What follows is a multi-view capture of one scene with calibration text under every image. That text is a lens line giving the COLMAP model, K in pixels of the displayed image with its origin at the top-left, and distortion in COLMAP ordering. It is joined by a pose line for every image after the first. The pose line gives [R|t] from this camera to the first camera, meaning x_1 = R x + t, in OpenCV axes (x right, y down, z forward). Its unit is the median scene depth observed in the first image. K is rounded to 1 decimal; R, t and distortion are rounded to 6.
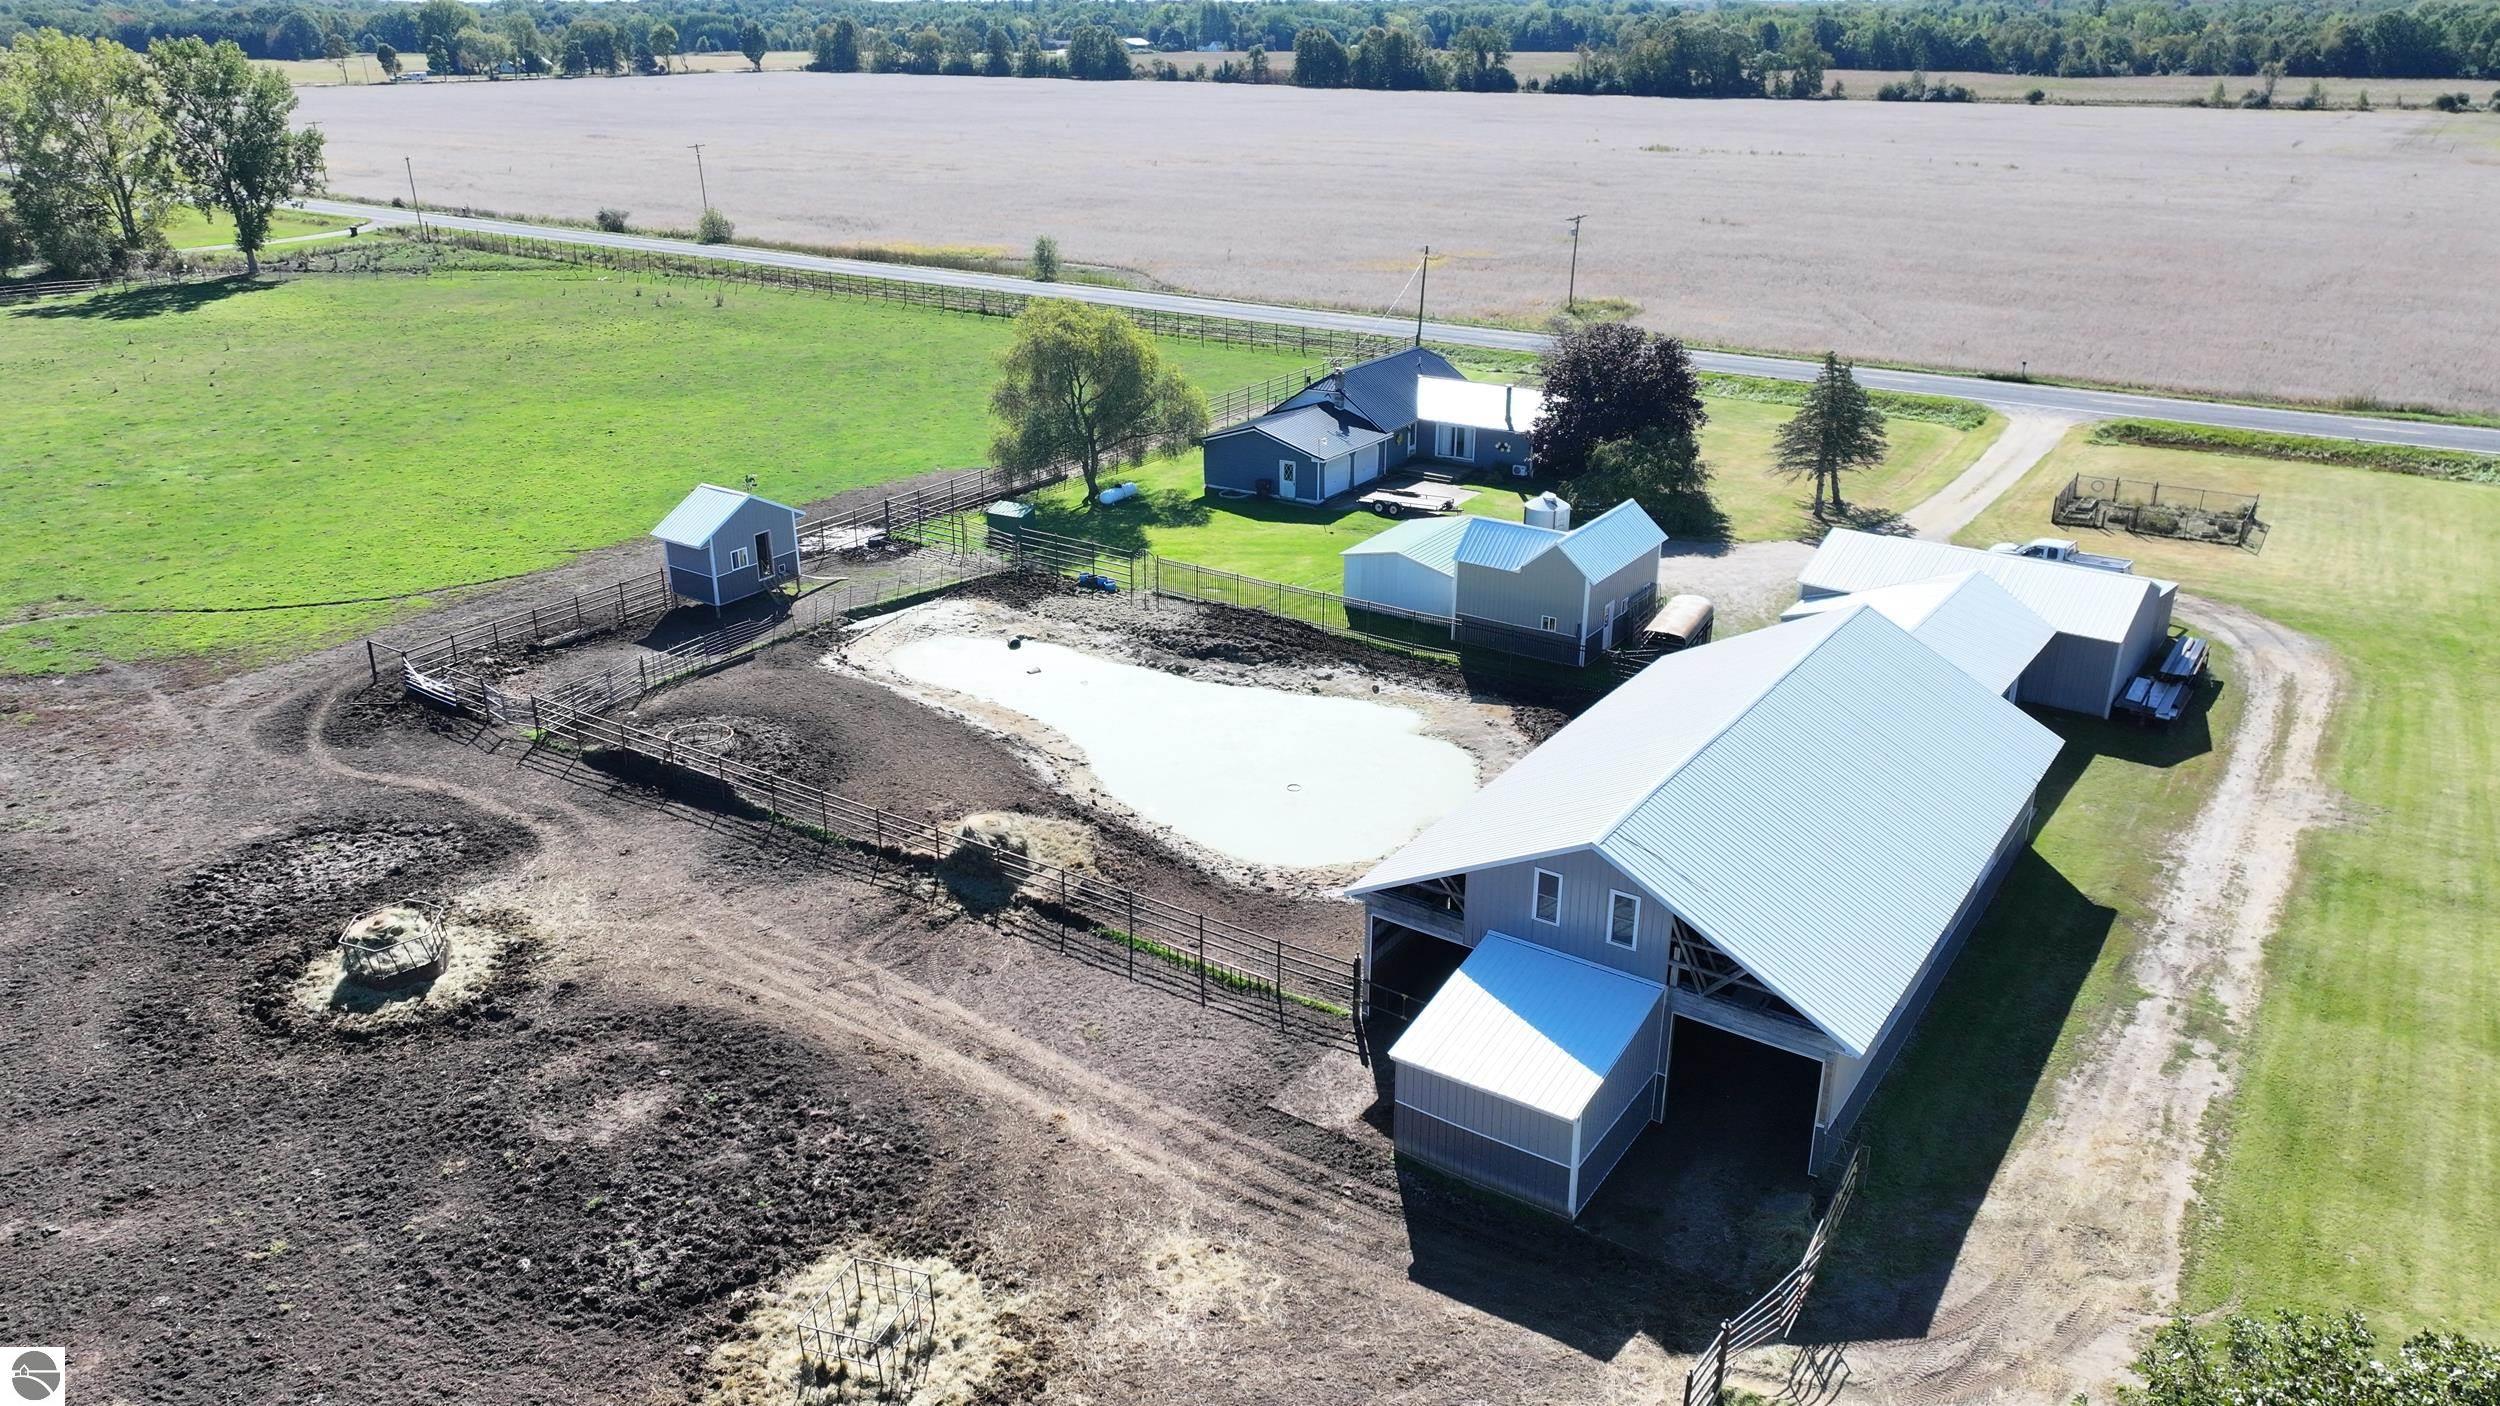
lens RADIAL K [[1743.8, 0, 1250.0], [0, 1743.8, 703.0], [0, 0, 1]] dist [0.006465, 0.010214]
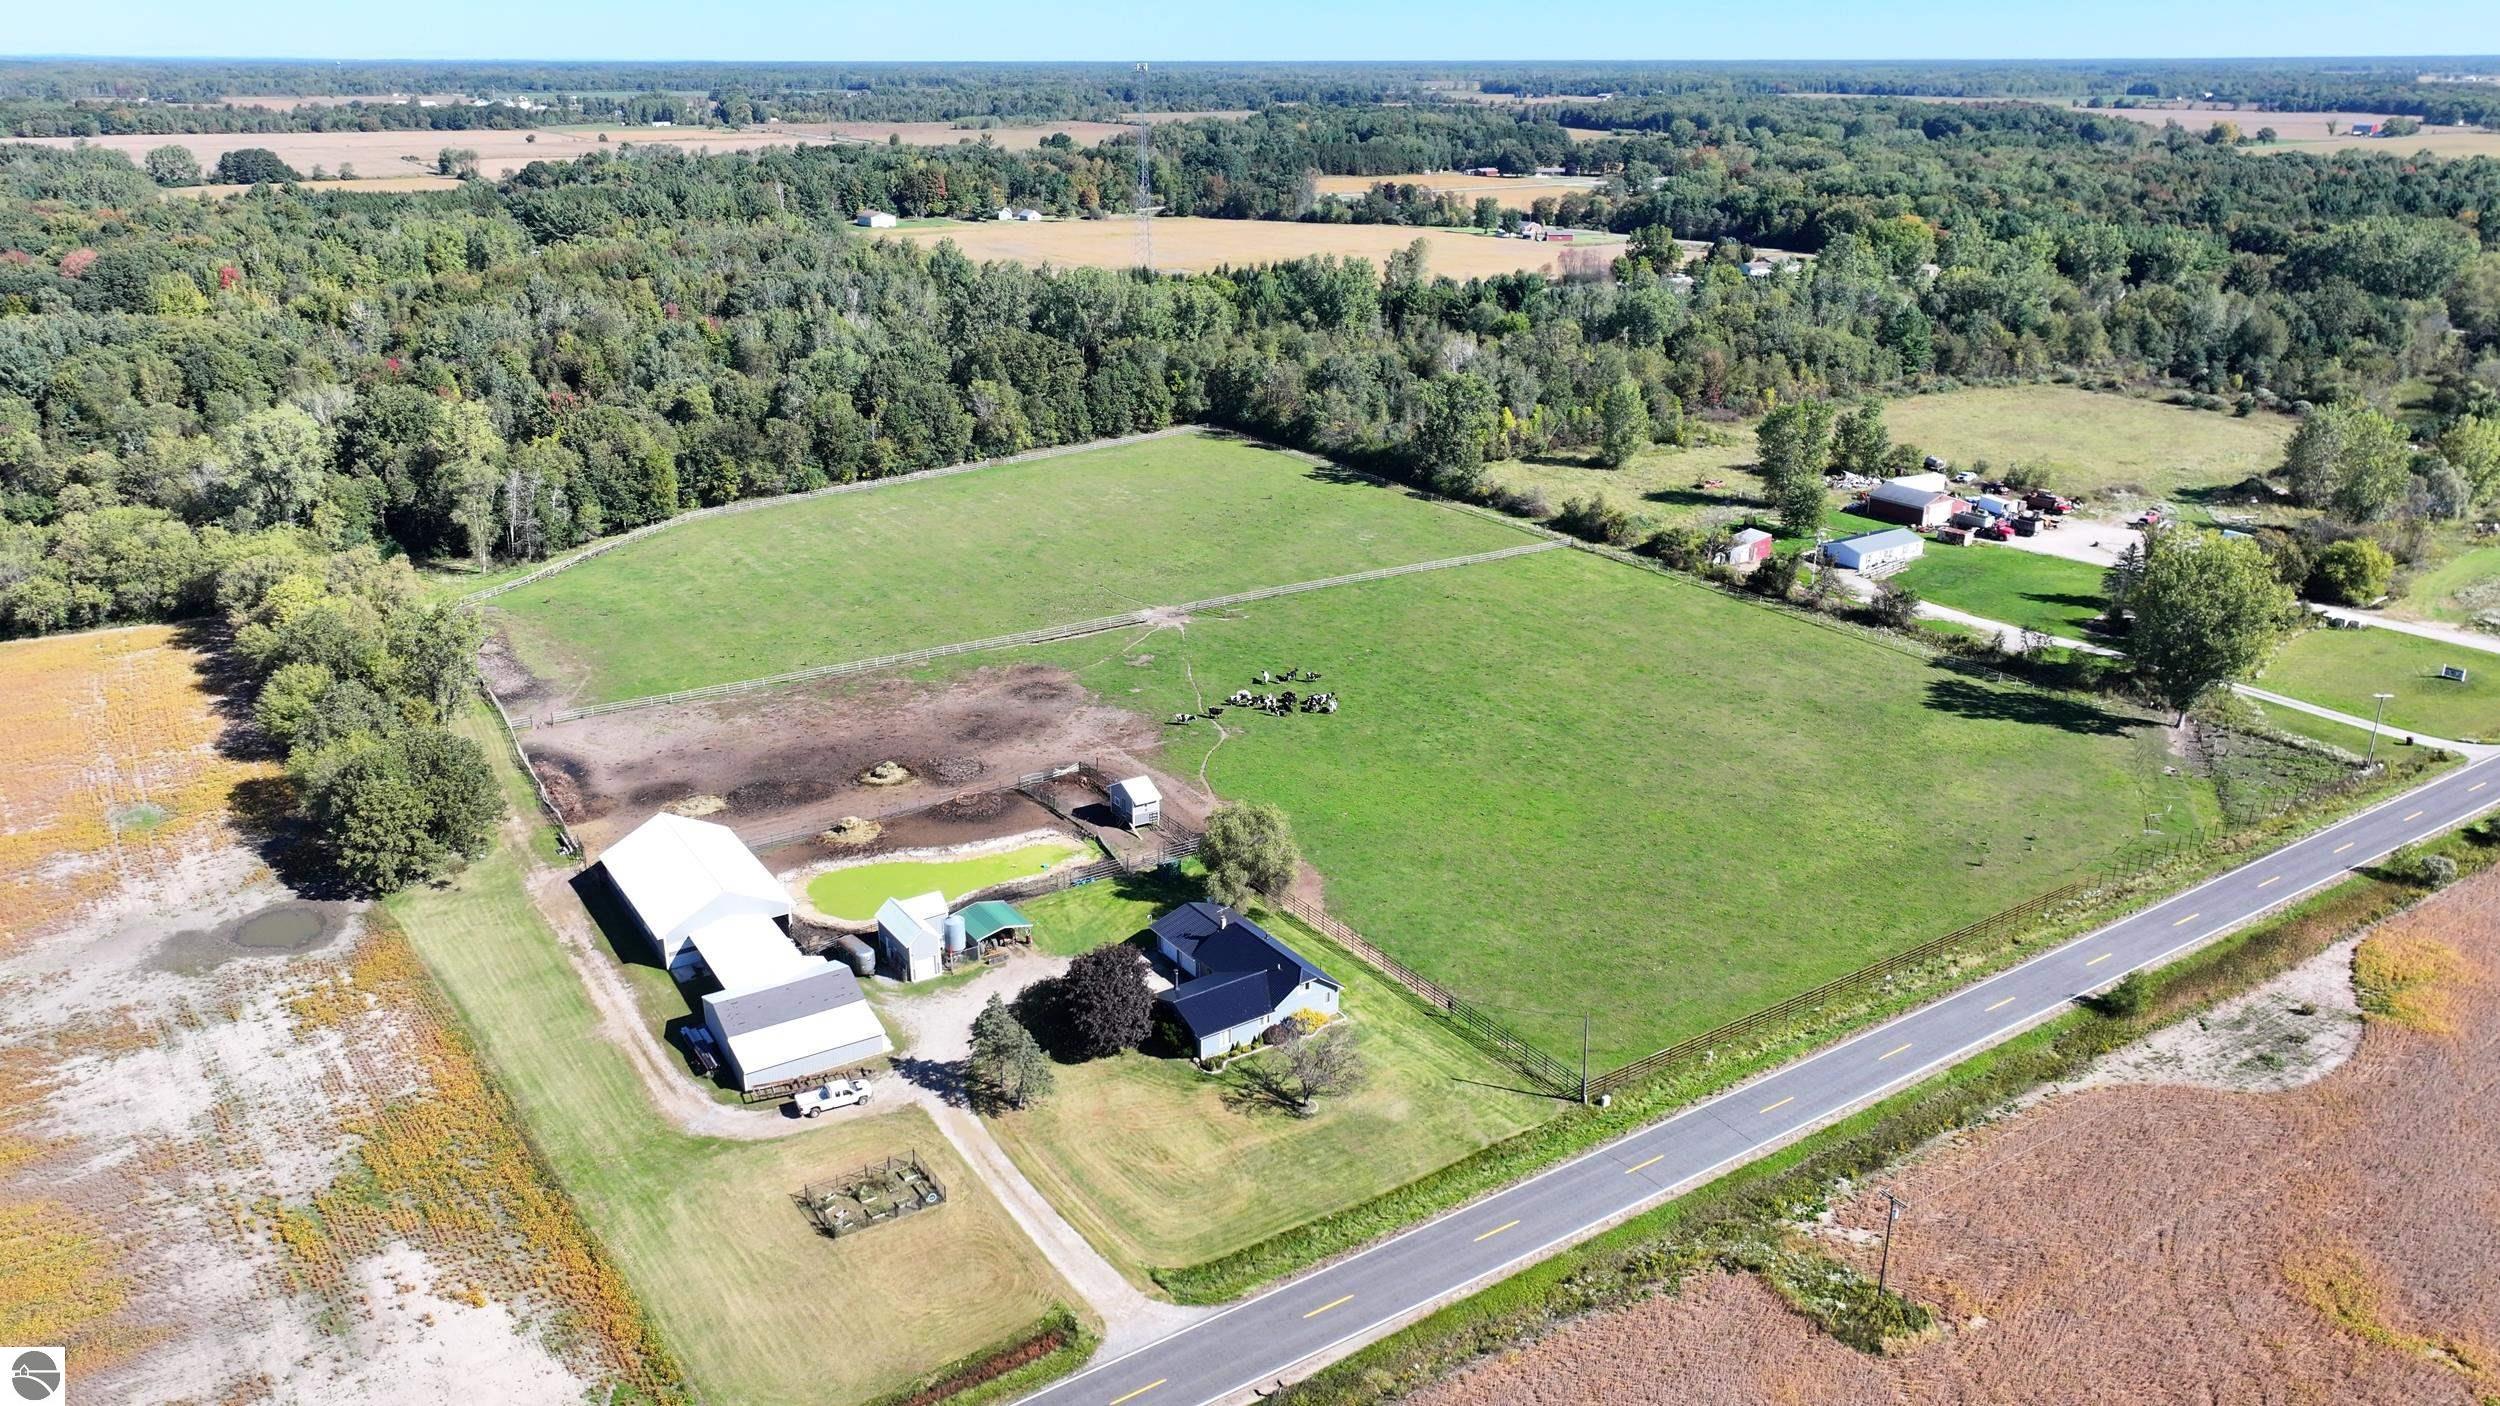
lens RADIAL K [[1749.0, 0, 1246.8], [0, 1749.0, 687.1], [0, 0, 1]] dist [-0.001382, 0.019360]
pose [[-0.387920, 0.303156, -0.870411, 1.318970], [-0.346407, 0.827172, 0.442481, -1.033816], [0.854120, 0.473163, -0.215862, 1.196240]]
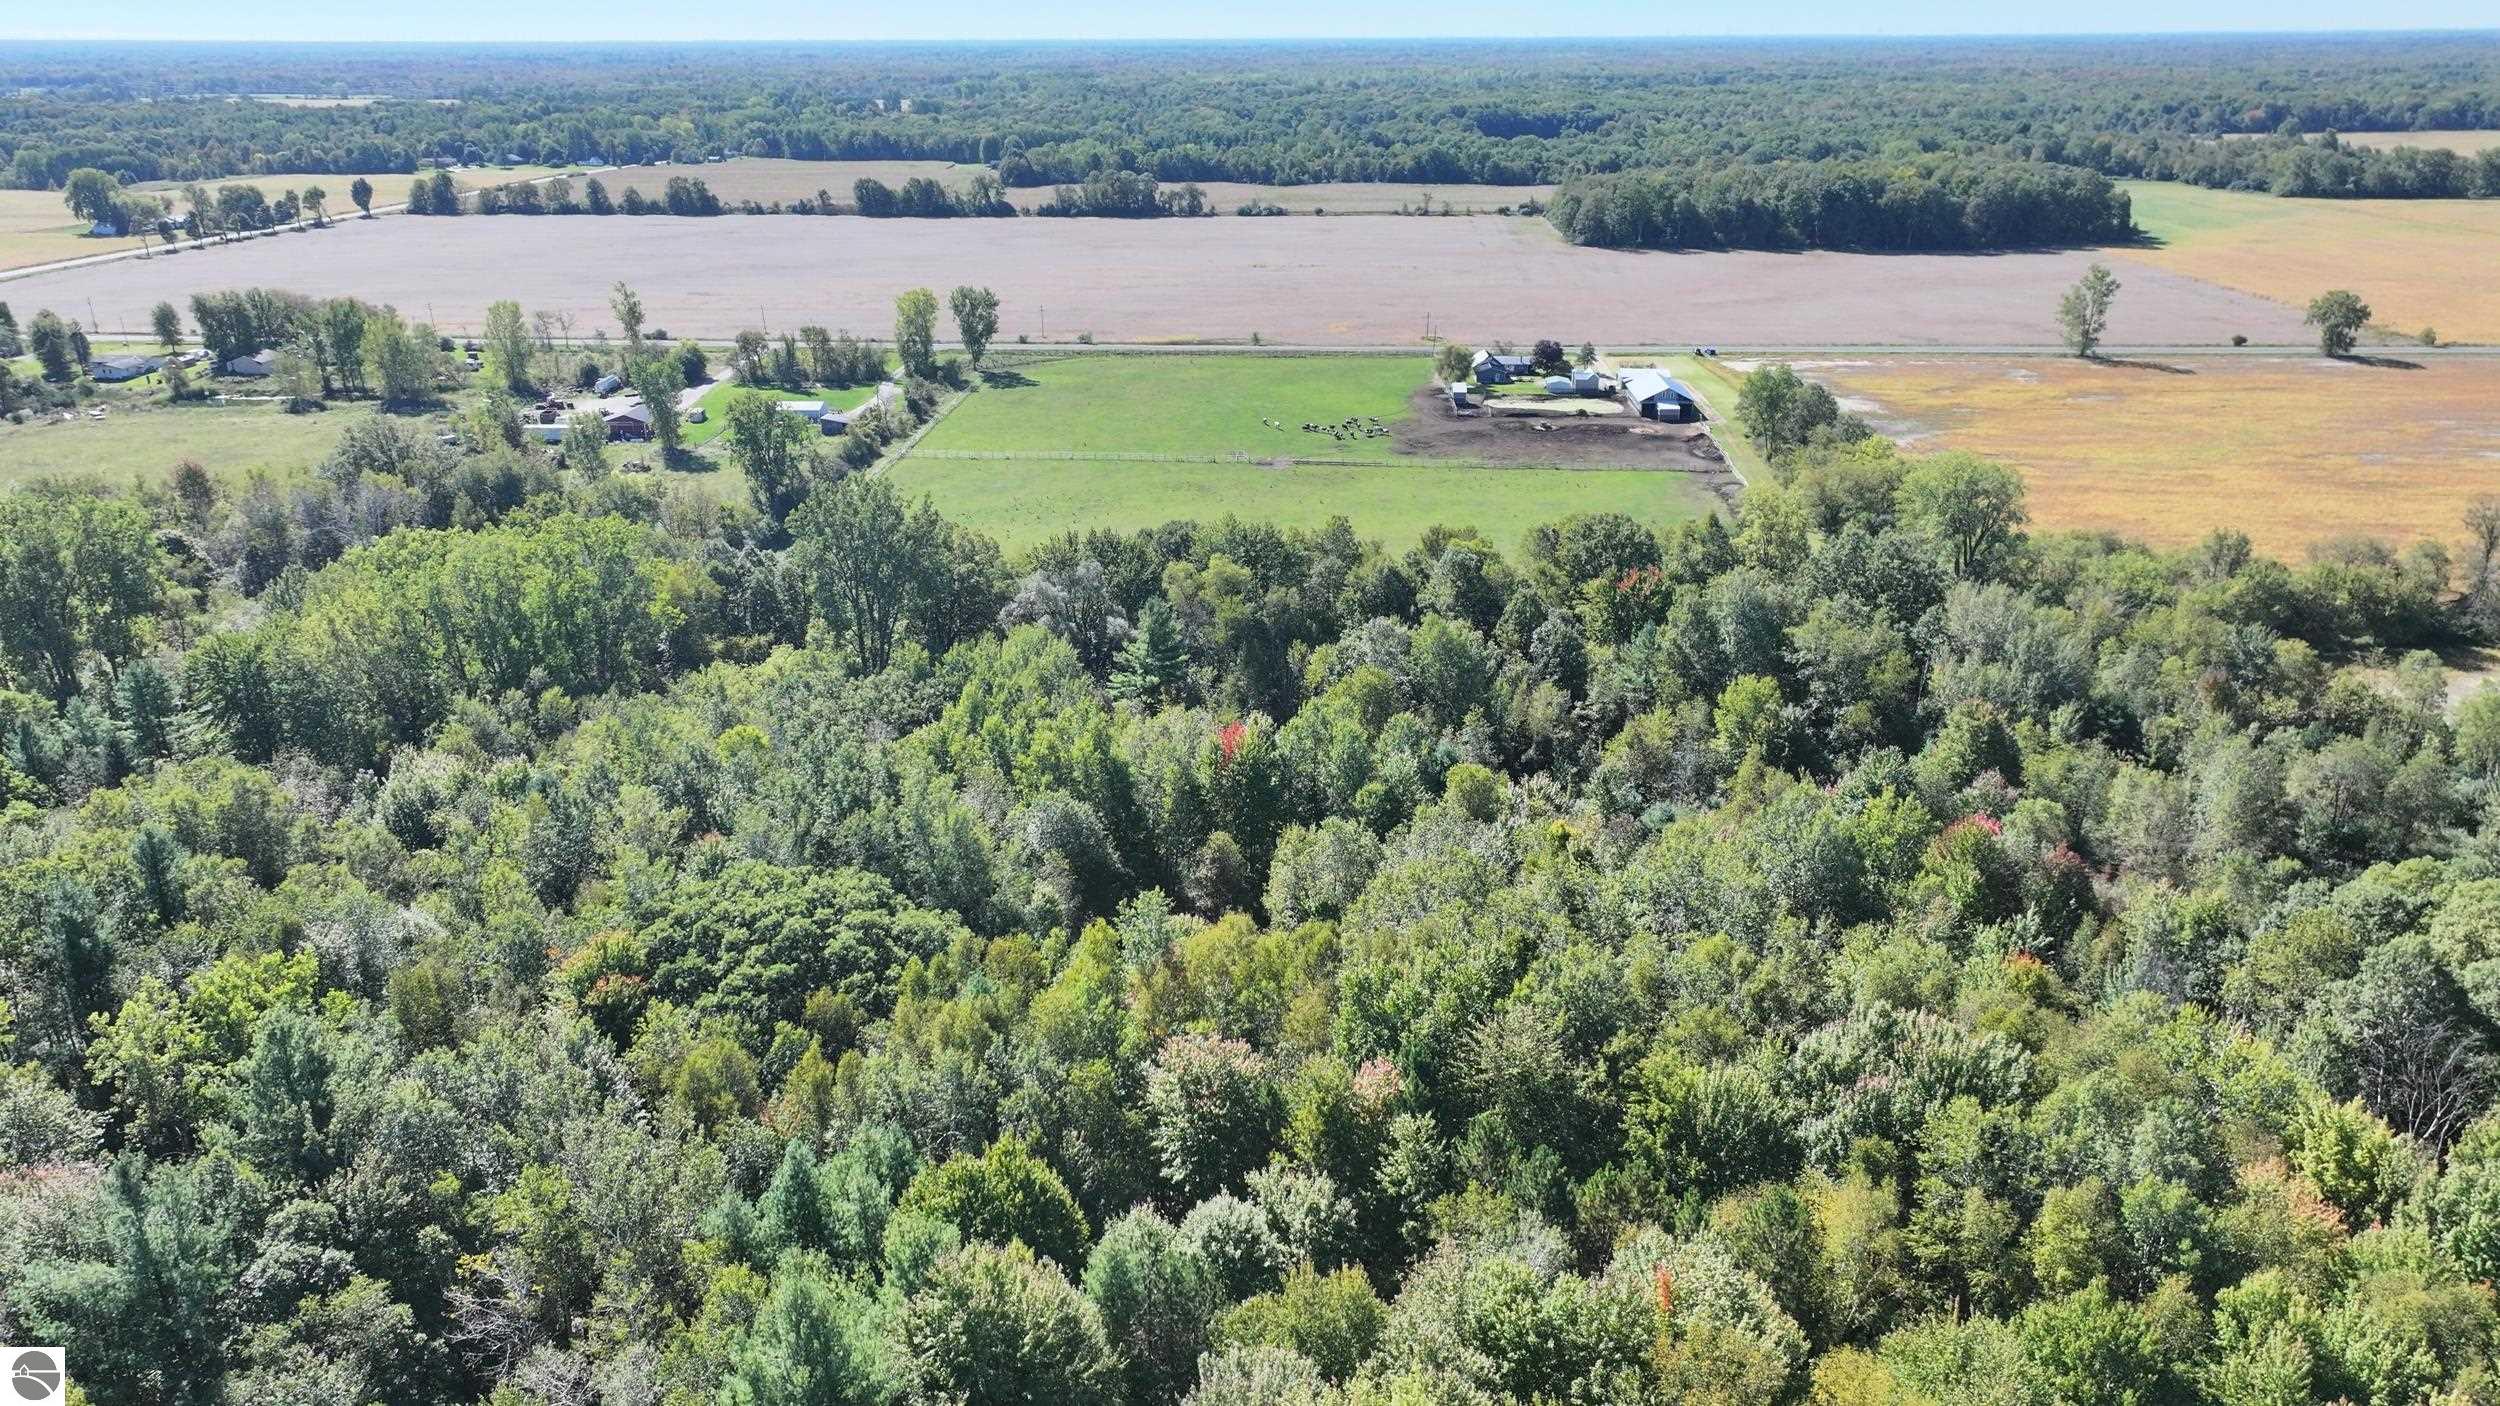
lens RADIAL K [[1743.8, 0, 1250.0], [0, 1743.8, 703.0], [0, 0, 1]] dist [0.006465, 0.010214]
pose [[0.855591, -0.186942, 0.482717, -2.744250], [0.194767, 0.980246, 0.034405, 0.406266], [-0.479613, 0.064581, 0.875100, -2.534996]]
